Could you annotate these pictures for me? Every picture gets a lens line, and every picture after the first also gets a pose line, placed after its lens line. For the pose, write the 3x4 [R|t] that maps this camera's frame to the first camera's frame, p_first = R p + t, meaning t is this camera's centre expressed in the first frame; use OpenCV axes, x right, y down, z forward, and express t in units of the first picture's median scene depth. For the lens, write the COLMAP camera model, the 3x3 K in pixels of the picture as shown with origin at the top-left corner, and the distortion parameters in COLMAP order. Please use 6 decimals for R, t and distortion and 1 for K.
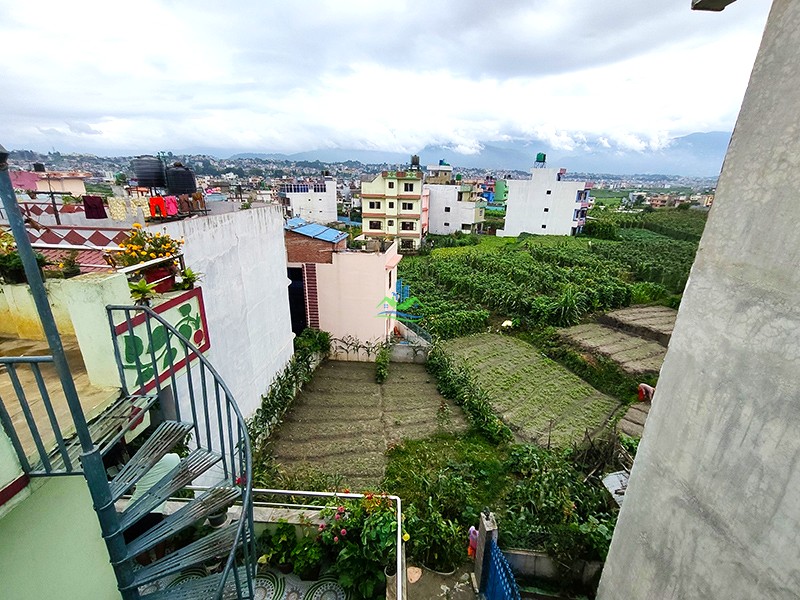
lens RADIAL K [[372.6, 0, 408.8], [0, 372.6, 309.6], [0, 0, 1]] dist [0.006117, -0.000308]
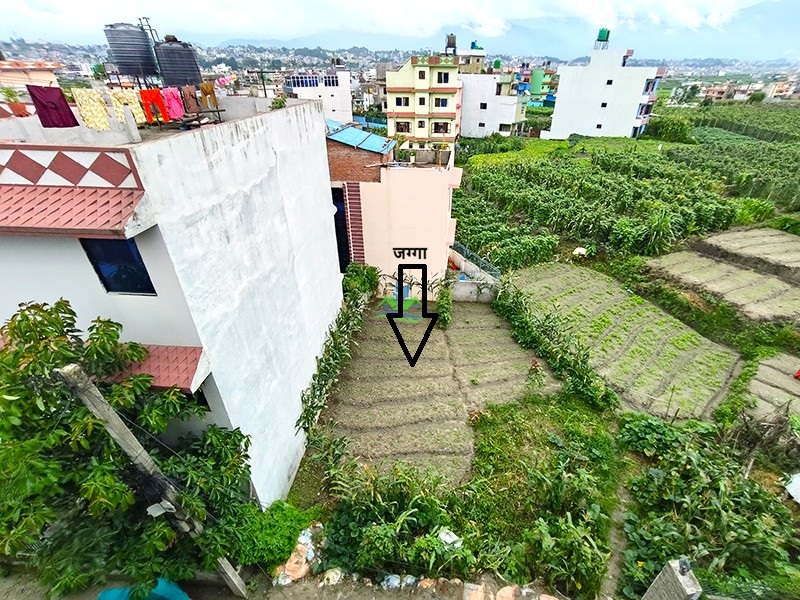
lens RADIAL K [[380.3, 0, 420.0], [0, 380.3, 304.7], [0, 0, 1]] dist [0.001361, 0.003975]
pose [[0.999903, -0.006247, -0.012473, -0.088409], [0.008784, 0.976564, 0.215050, -0.032895], [0.010837, -0.215138, 0.976523, 0.122523]]
